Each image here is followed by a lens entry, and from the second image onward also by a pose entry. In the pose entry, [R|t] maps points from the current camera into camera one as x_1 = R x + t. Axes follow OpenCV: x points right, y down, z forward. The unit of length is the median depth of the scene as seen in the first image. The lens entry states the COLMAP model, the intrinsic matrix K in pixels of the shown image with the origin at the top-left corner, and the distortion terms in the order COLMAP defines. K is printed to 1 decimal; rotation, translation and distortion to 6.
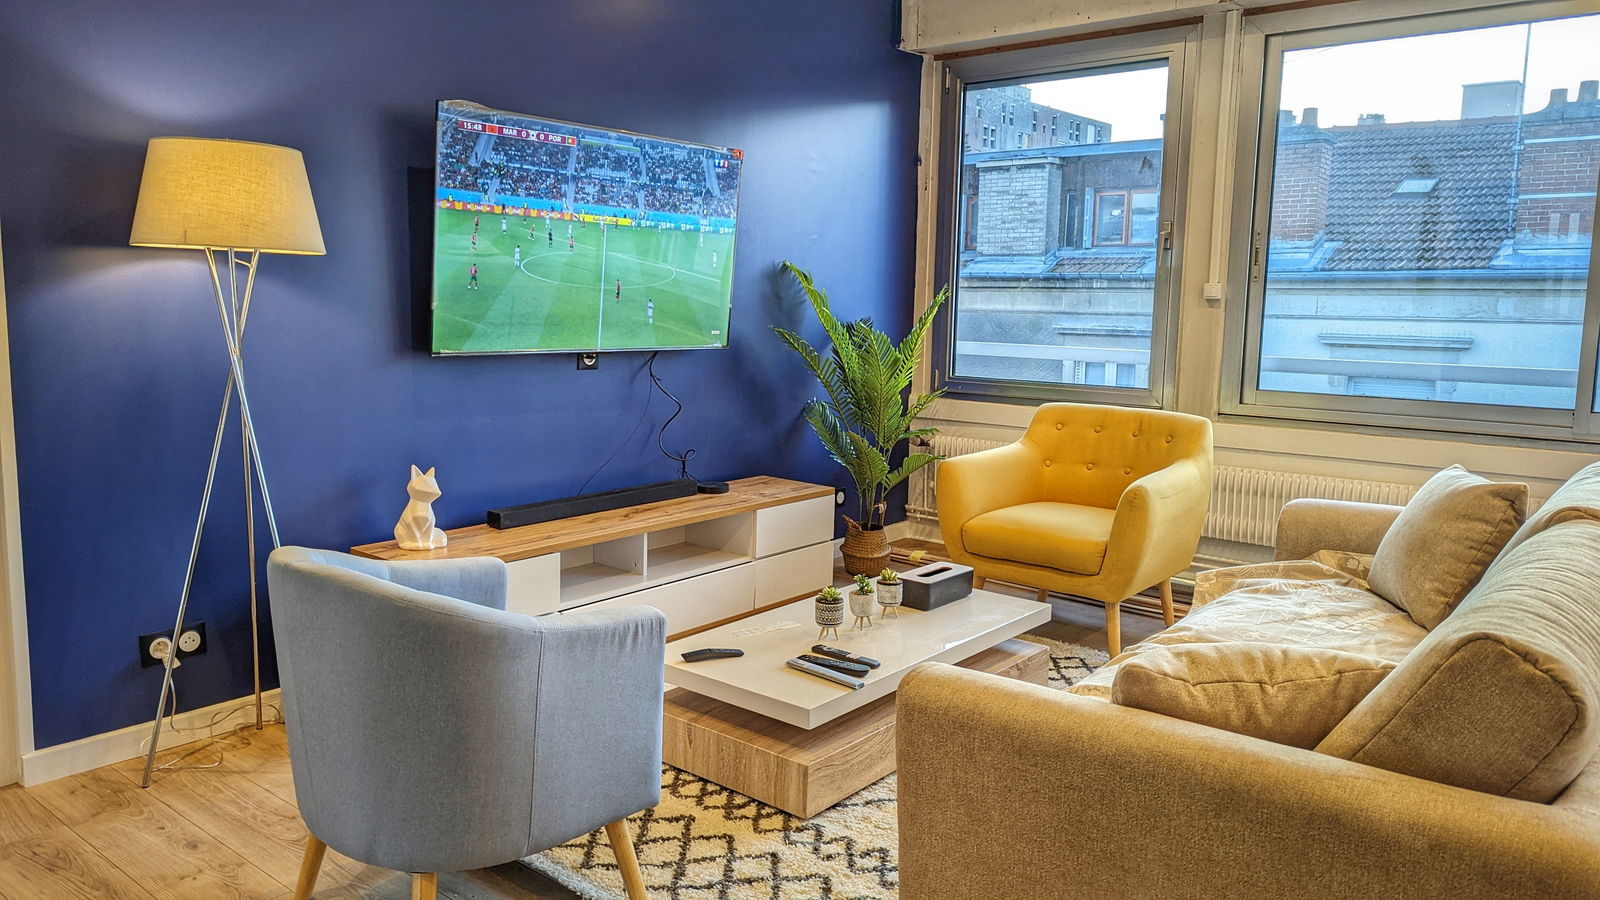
lens RADIAL K [[1131.6, 0, 800.0], [0, 1131.6, 450.0], [0, 0, 1]] dist [0.004116, -0.000287]
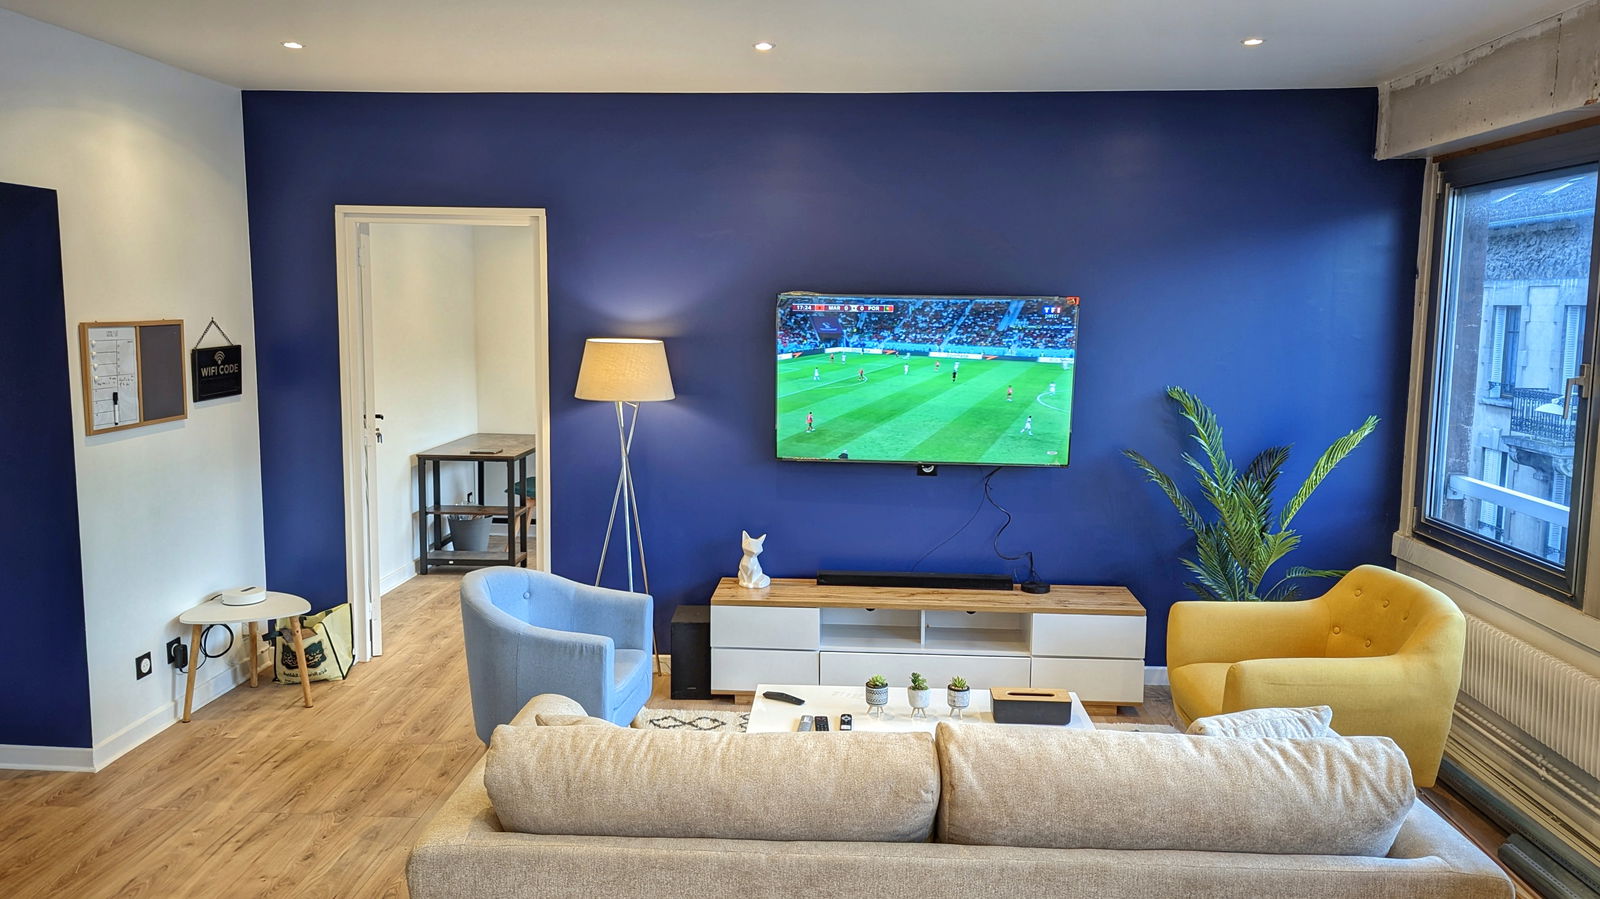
lens RADIAL K [[1188.6, 0, 800.0], [0, 1188.6, 449.5], [0, 0, 1]] dist [0.000787, -0.002387]
pose [[0.596322, 0.092345, -0.797416, 0.887998], [-0.108879, 0.993486, 0.033629, -0.145418], [0.795327, 0.066768, 0.602492, 0.080295]]
